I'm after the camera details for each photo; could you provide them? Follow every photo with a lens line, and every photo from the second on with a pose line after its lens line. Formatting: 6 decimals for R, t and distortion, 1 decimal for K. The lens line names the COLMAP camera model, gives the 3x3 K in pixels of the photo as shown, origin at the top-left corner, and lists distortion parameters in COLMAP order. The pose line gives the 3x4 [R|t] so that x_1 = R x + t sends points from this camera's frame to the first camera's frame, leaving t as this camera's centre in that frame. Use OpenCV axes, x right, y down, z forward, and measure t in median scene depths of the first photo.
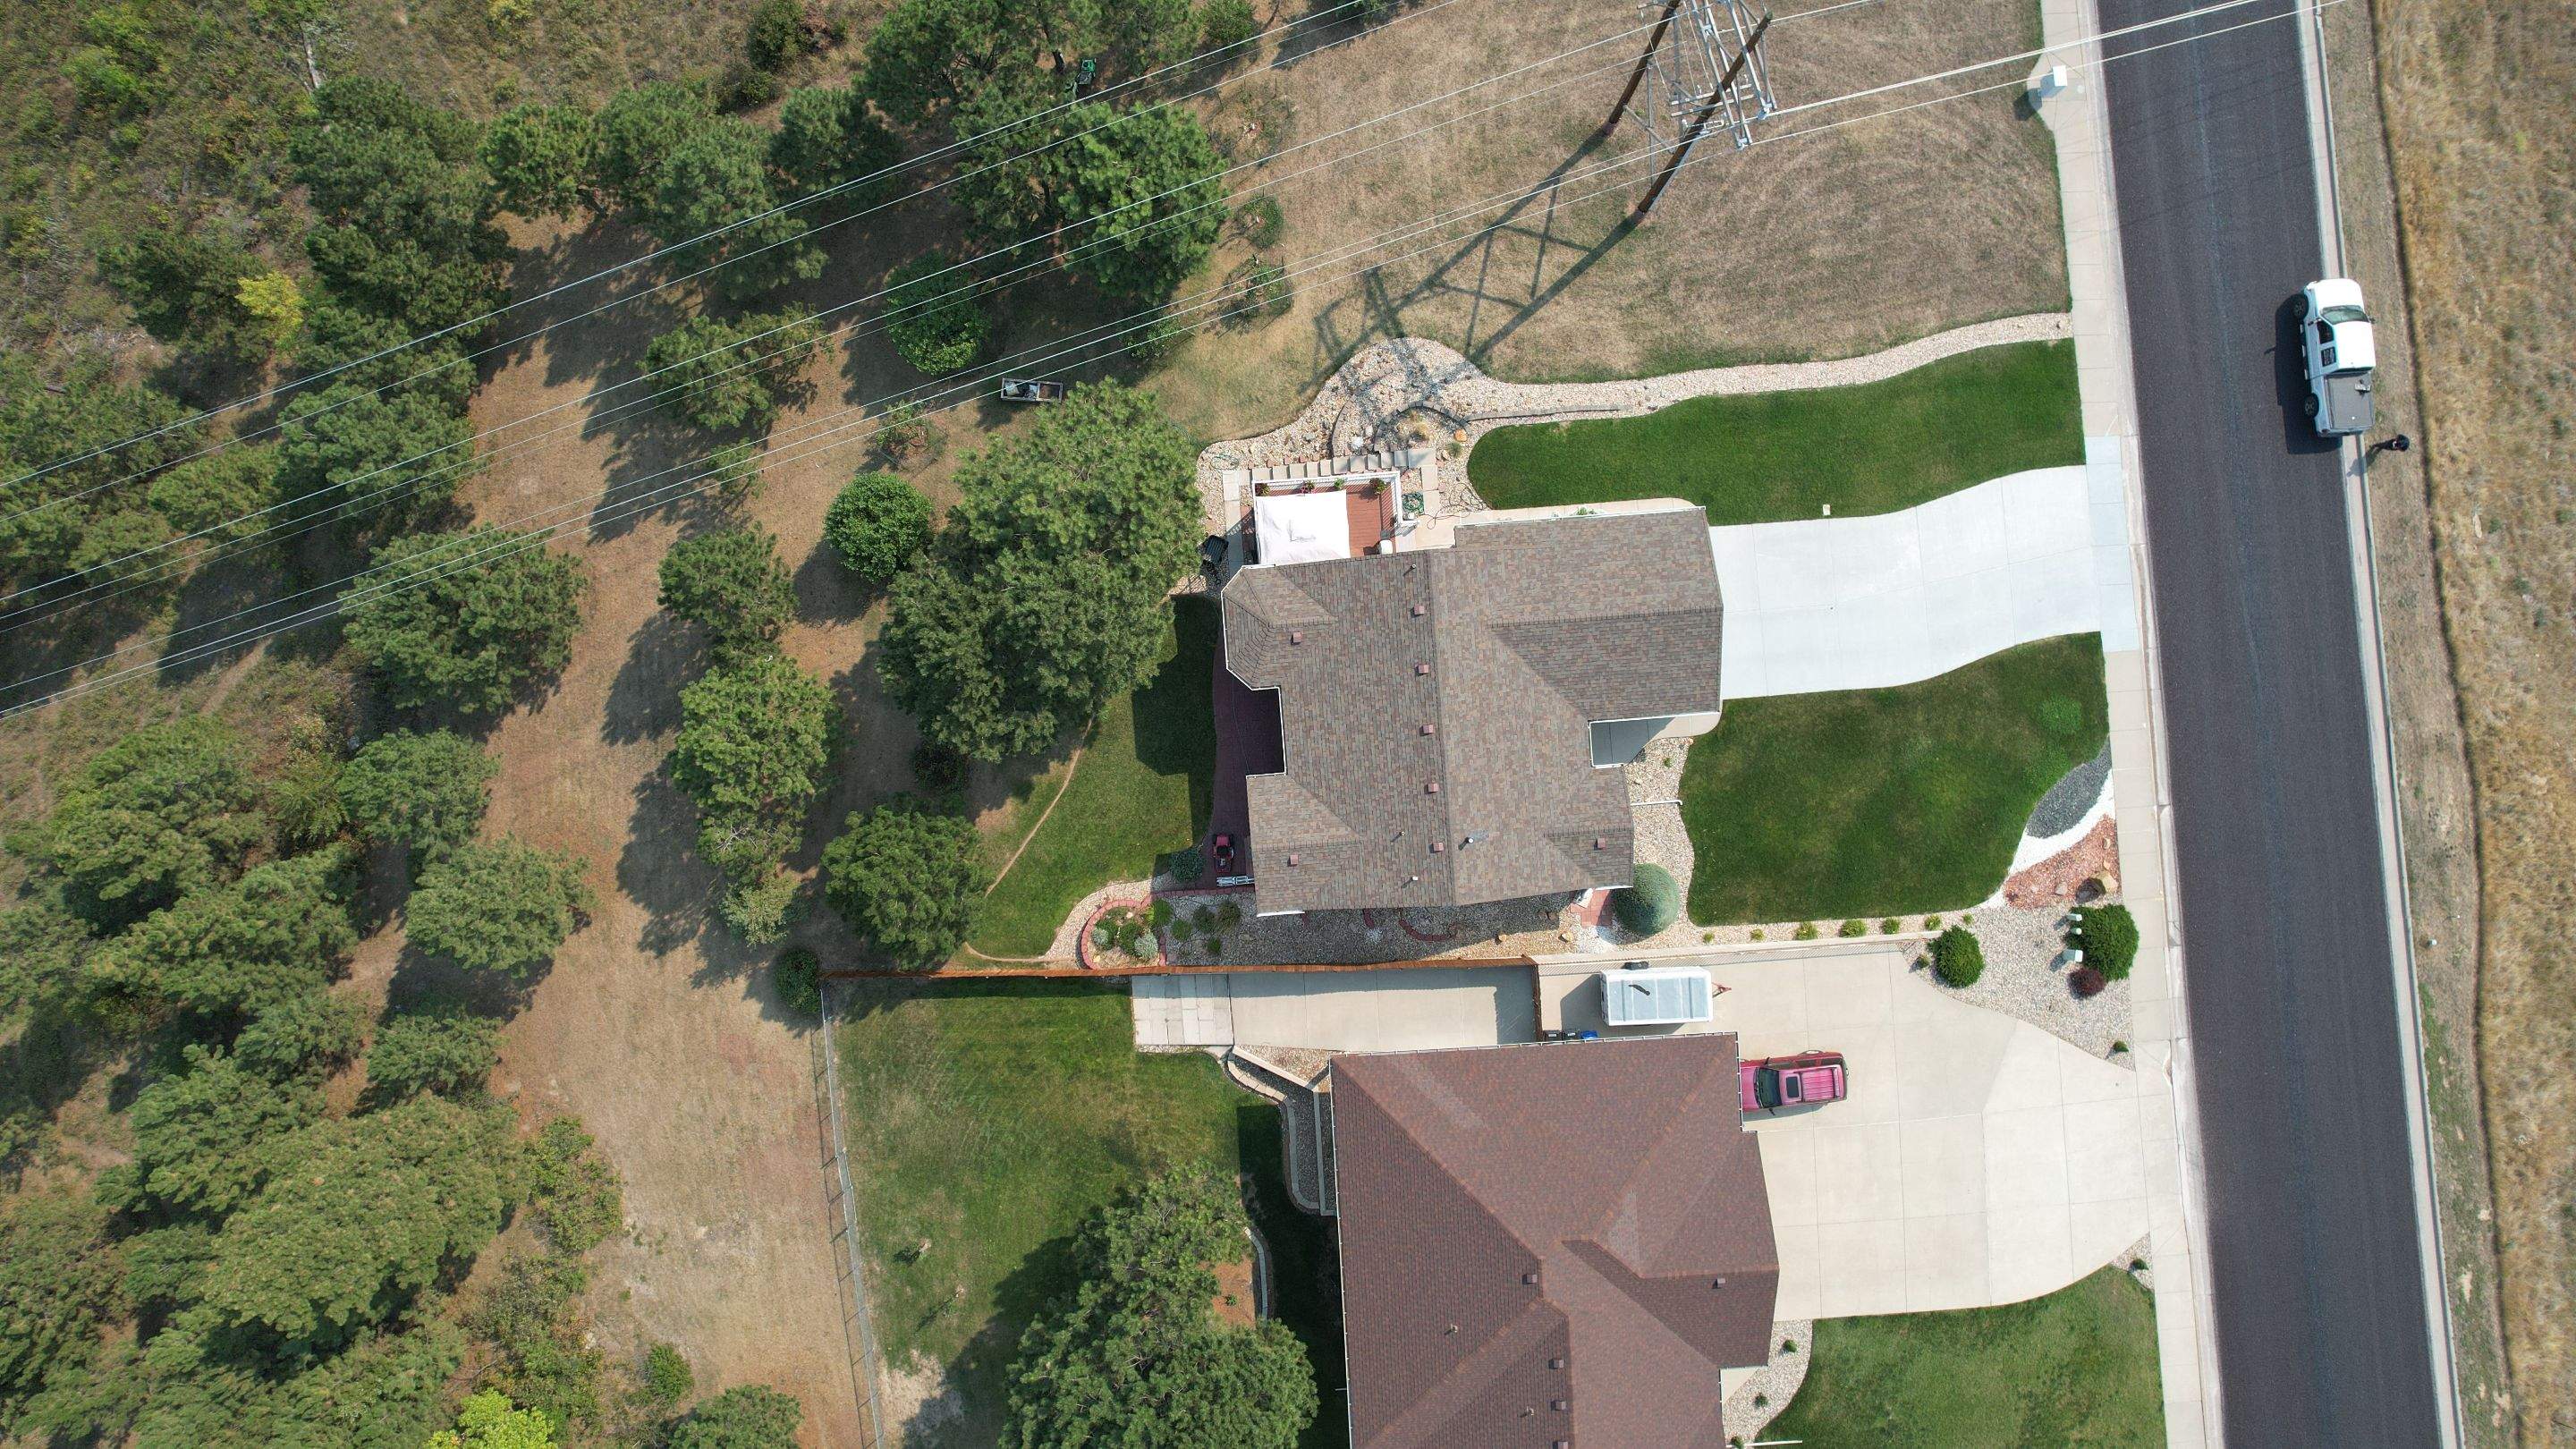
lens RADIAL K [[1643.6, 0, 1279.3], [0, 1643.6, 723.1], [0, 0, 1]] dist [-0.057045, 0.035488]
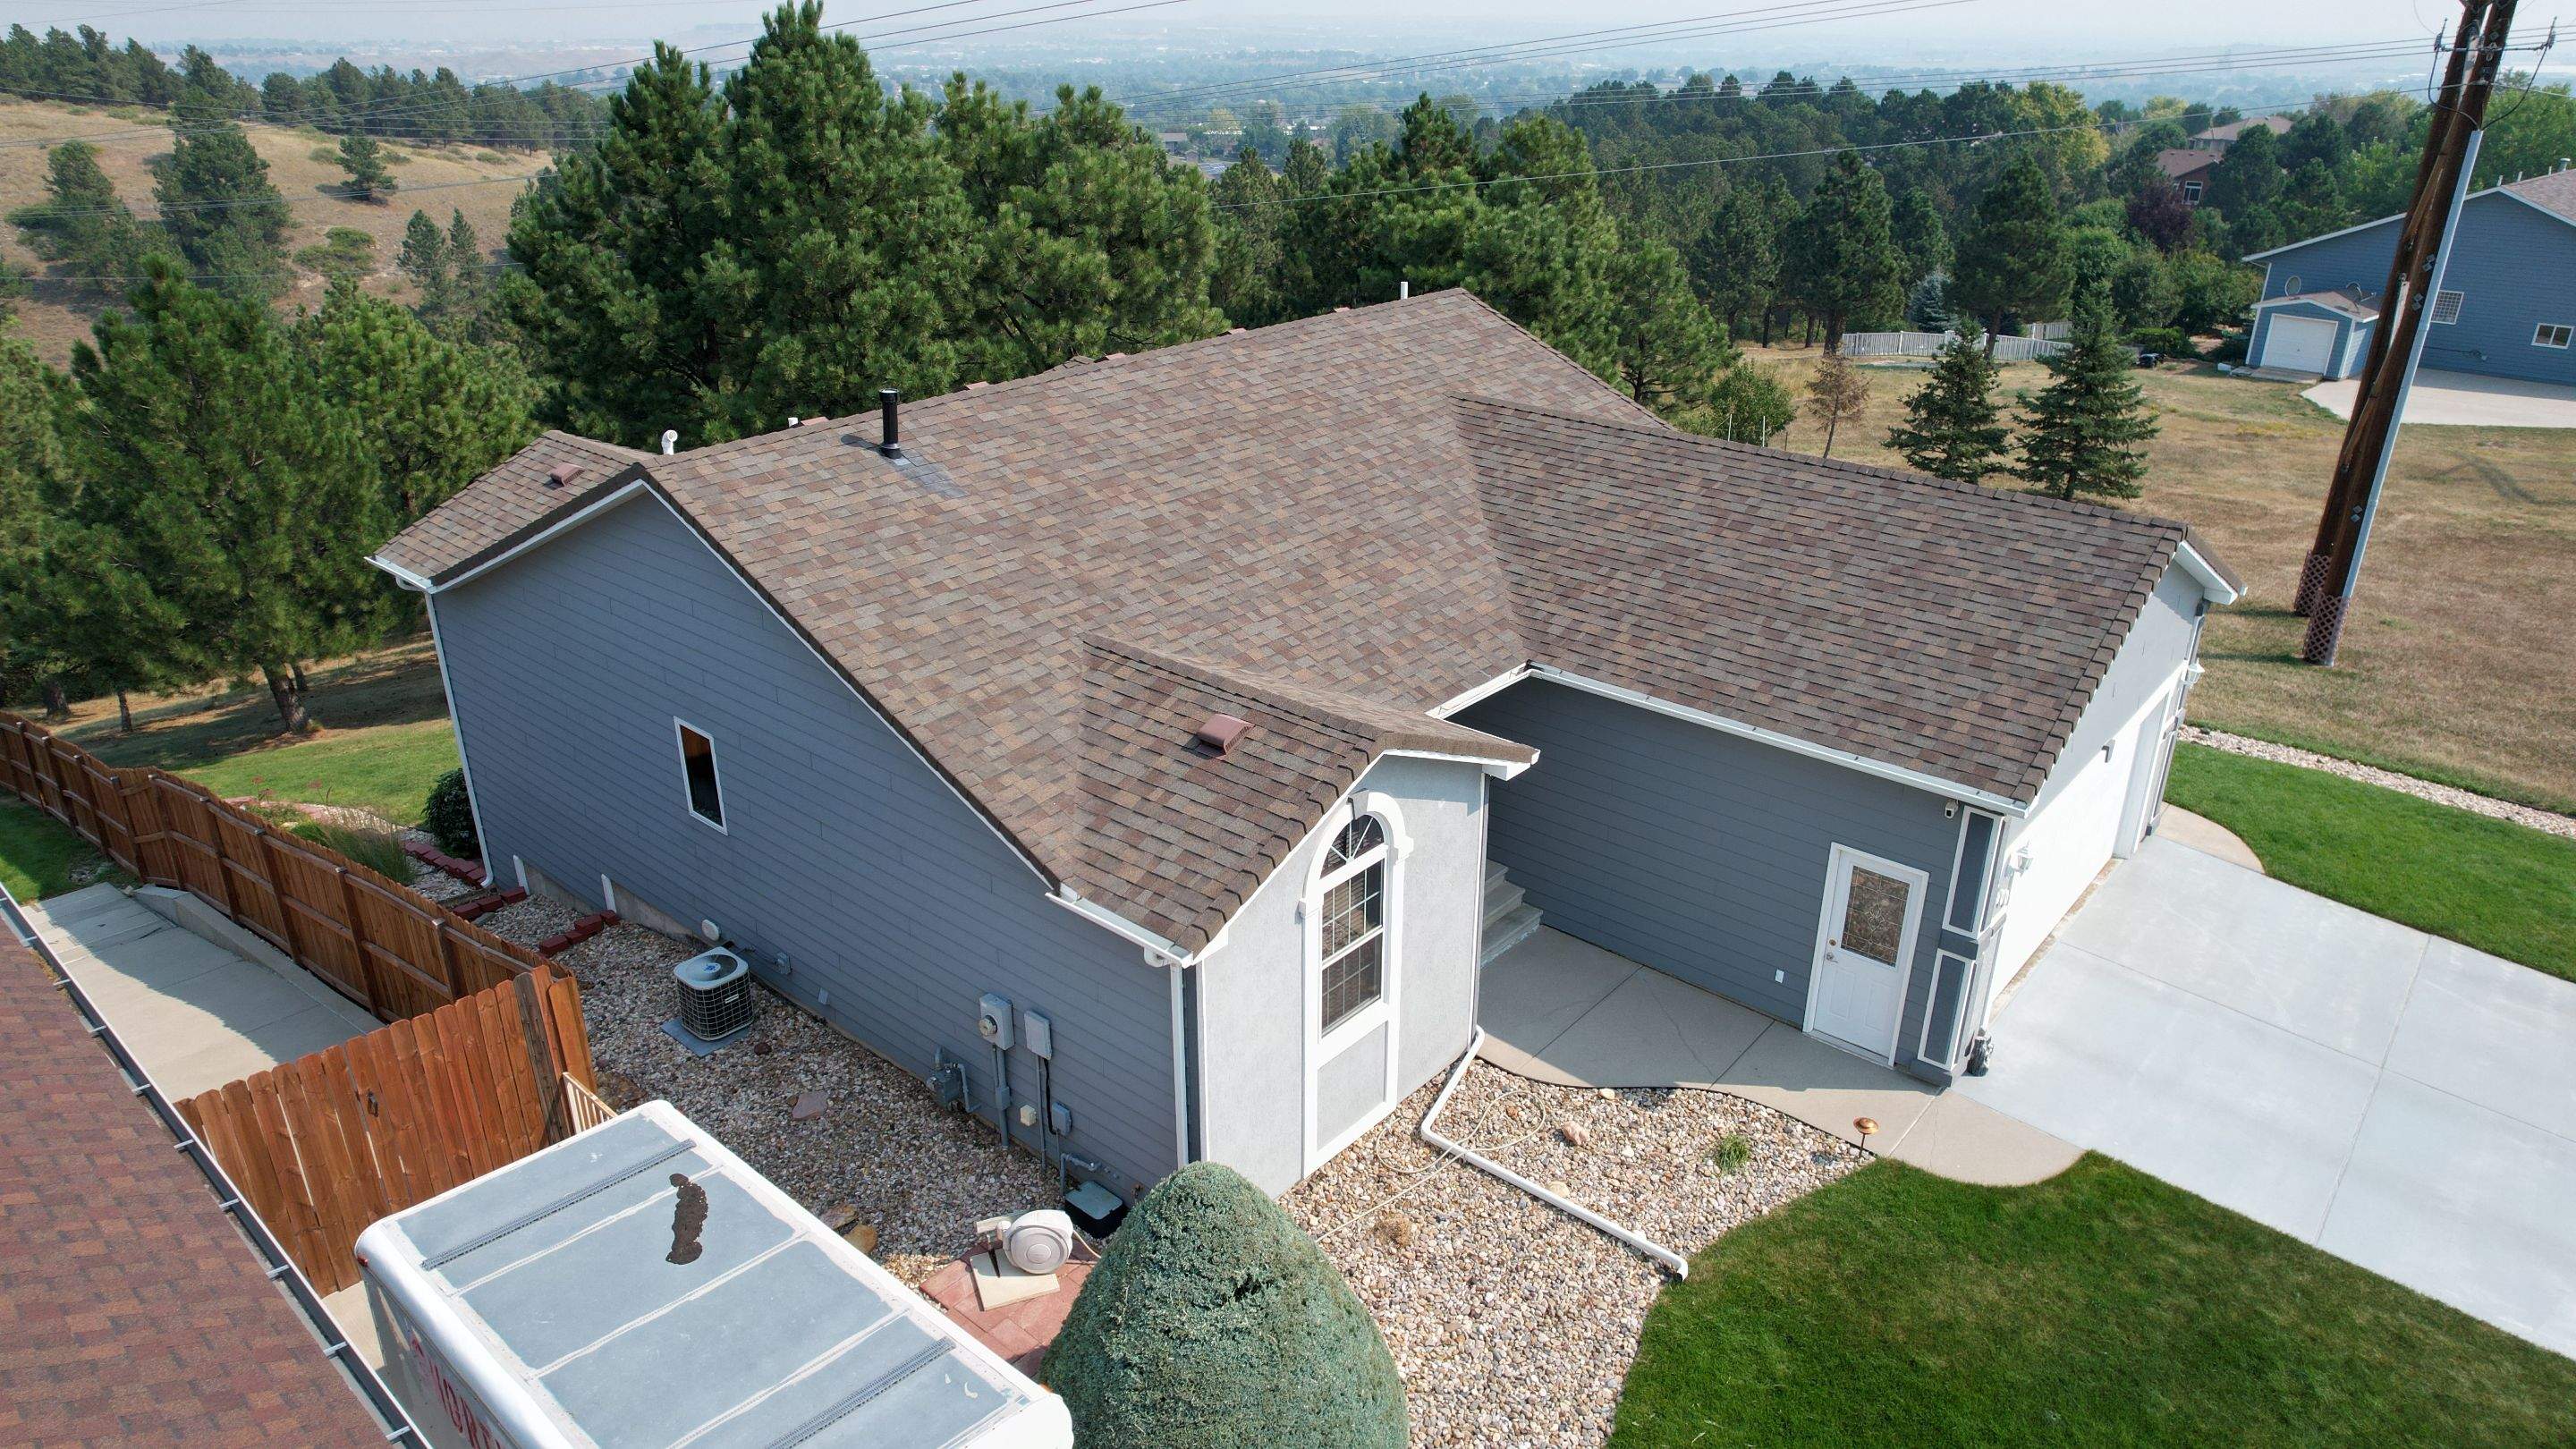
lens RADIAL K [[1643.6, 0, 1284.4], [0, 1643.6, 720.5], [0, 0, 1]] dist [-0.057045, 0.035488]
pose [[0.701040, 0.287481, -0.652608, 0.320863], [-0.713121, 0.283708, -0.641068, 0.193233], [0.000856, 0.914803, 0.403899, 0.849559]]
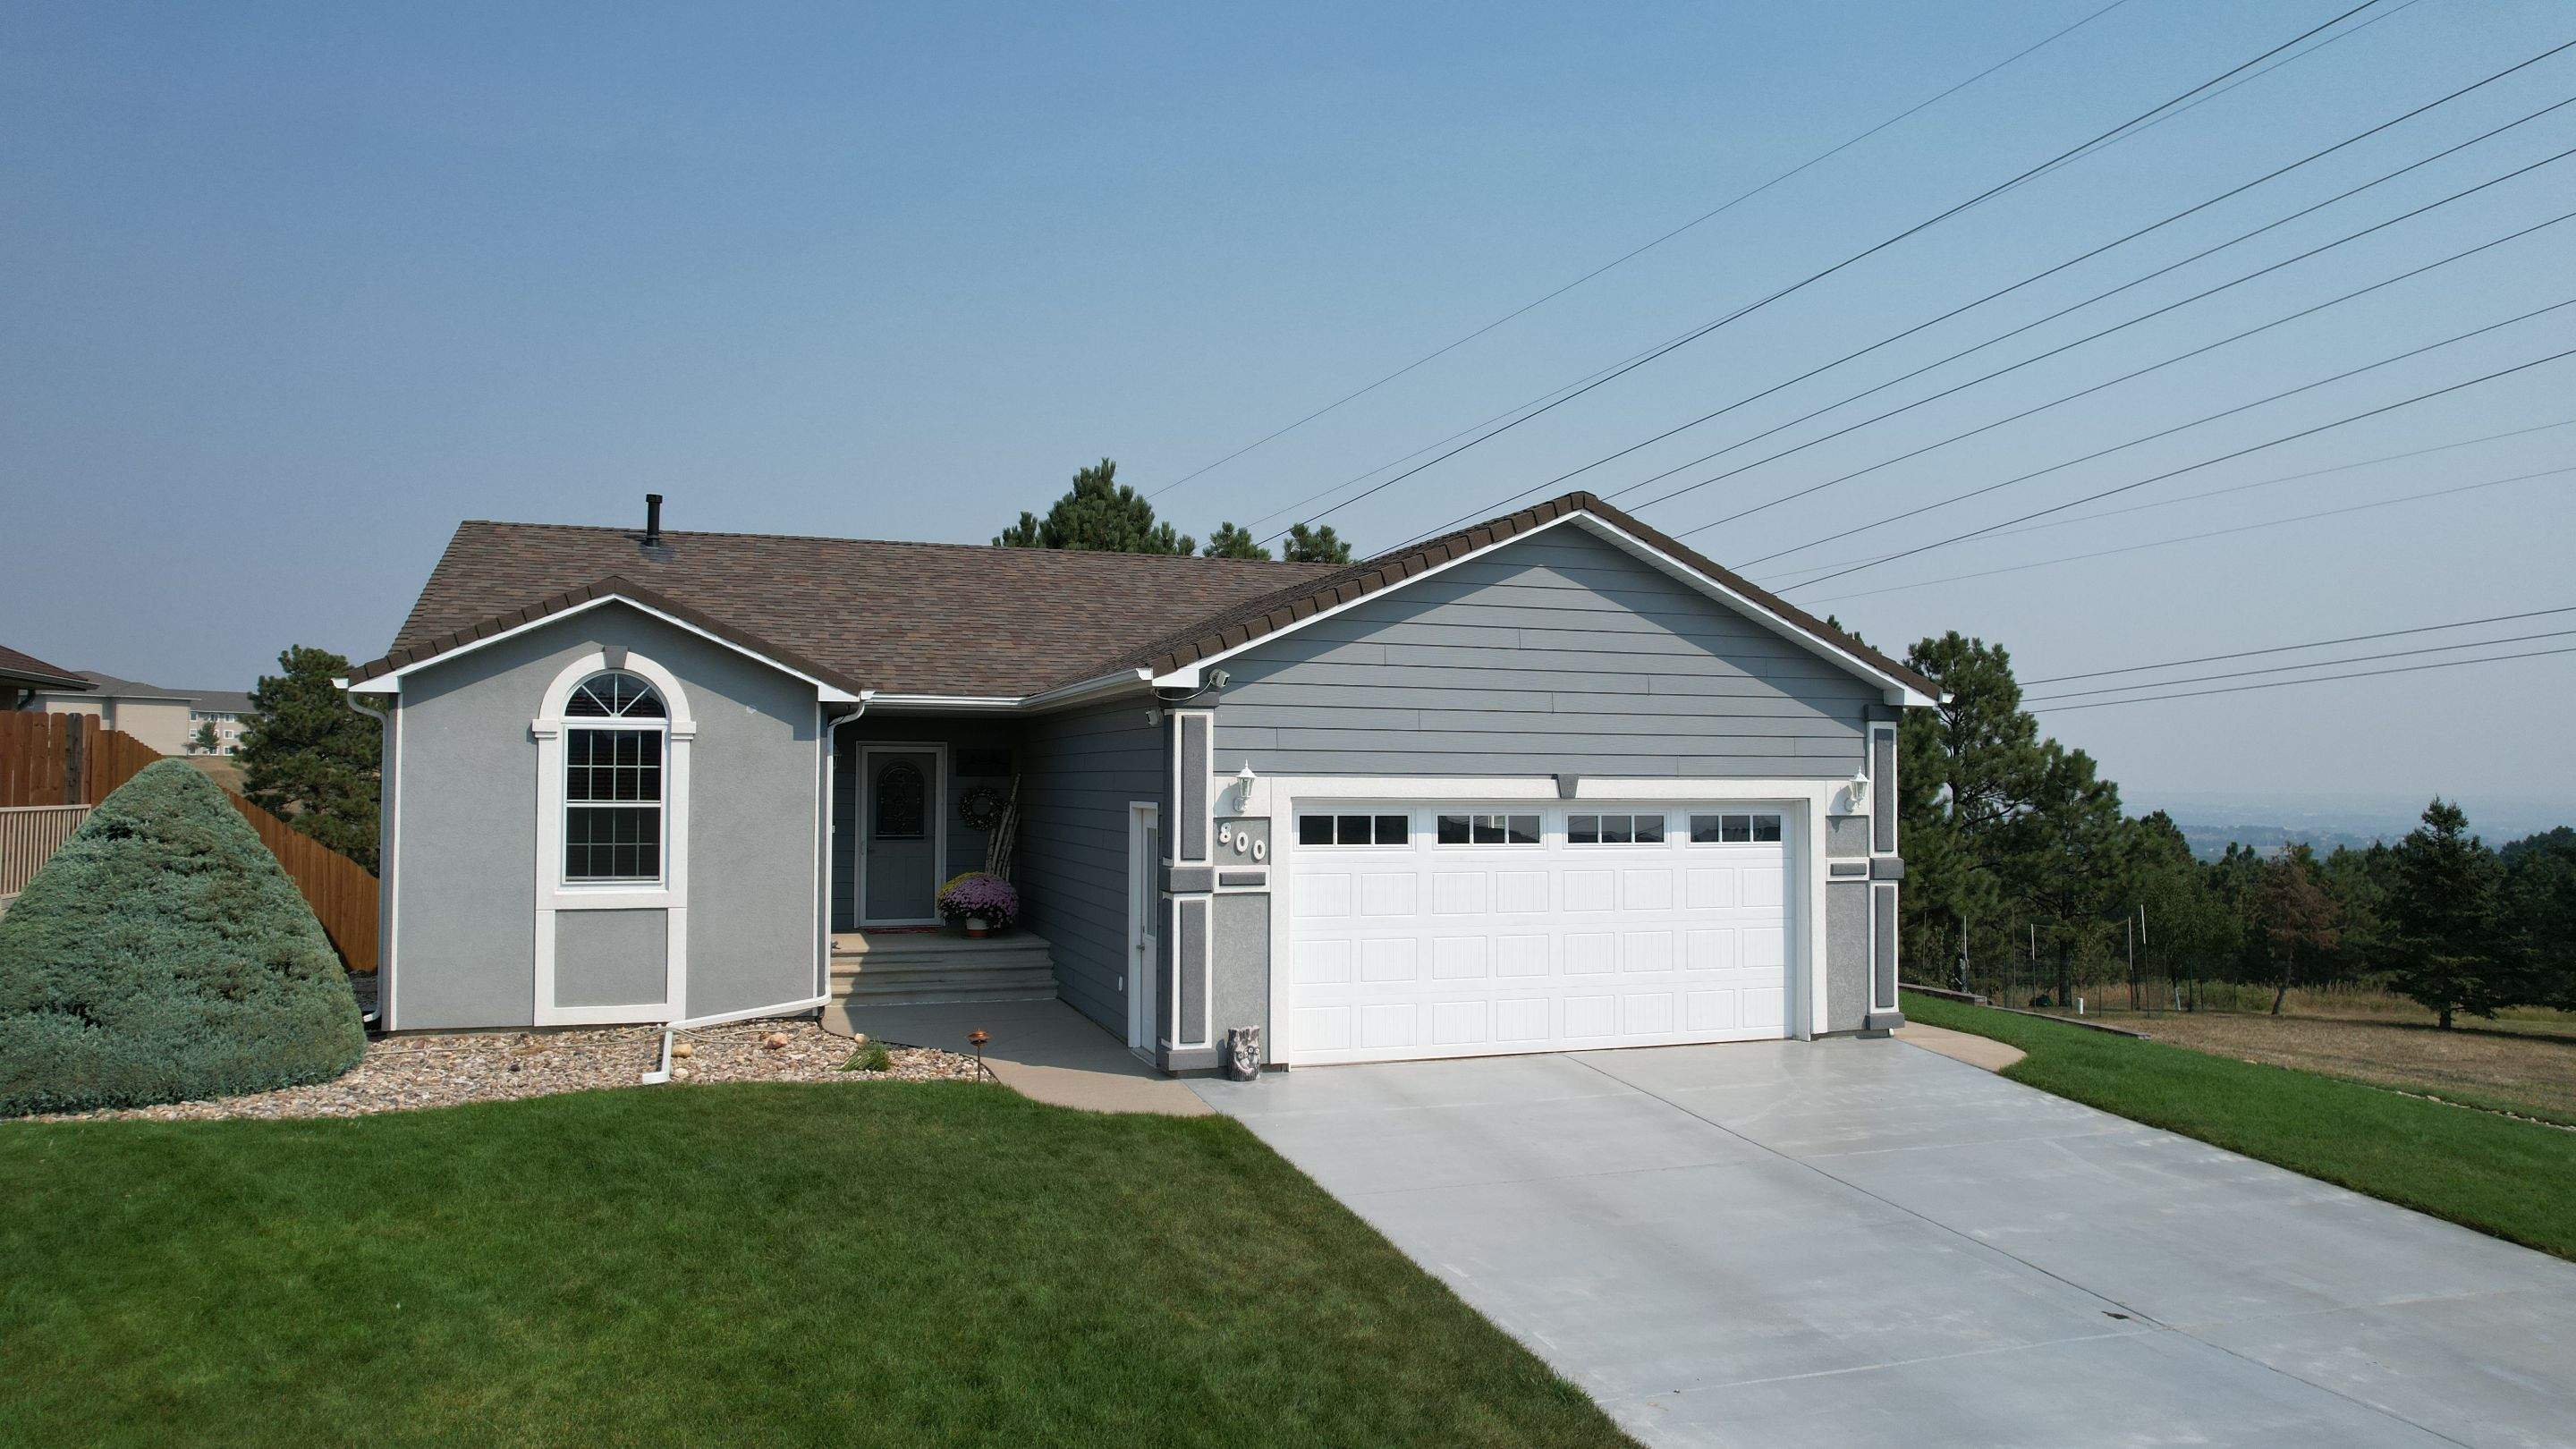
lens RADIAL K [[1643.6, 0, 1289.8], [0, 1643.6, 720.6], [0, 0, 1]] dist [-0.057045, 0.035488]
pose [[0.259417, -0.030673, -0.965278, 0.445675], [-0.965756, -0.012677, -0.259142, 0.026402], [-0.004288, 0.999449, -0.032911, 0.957402]]
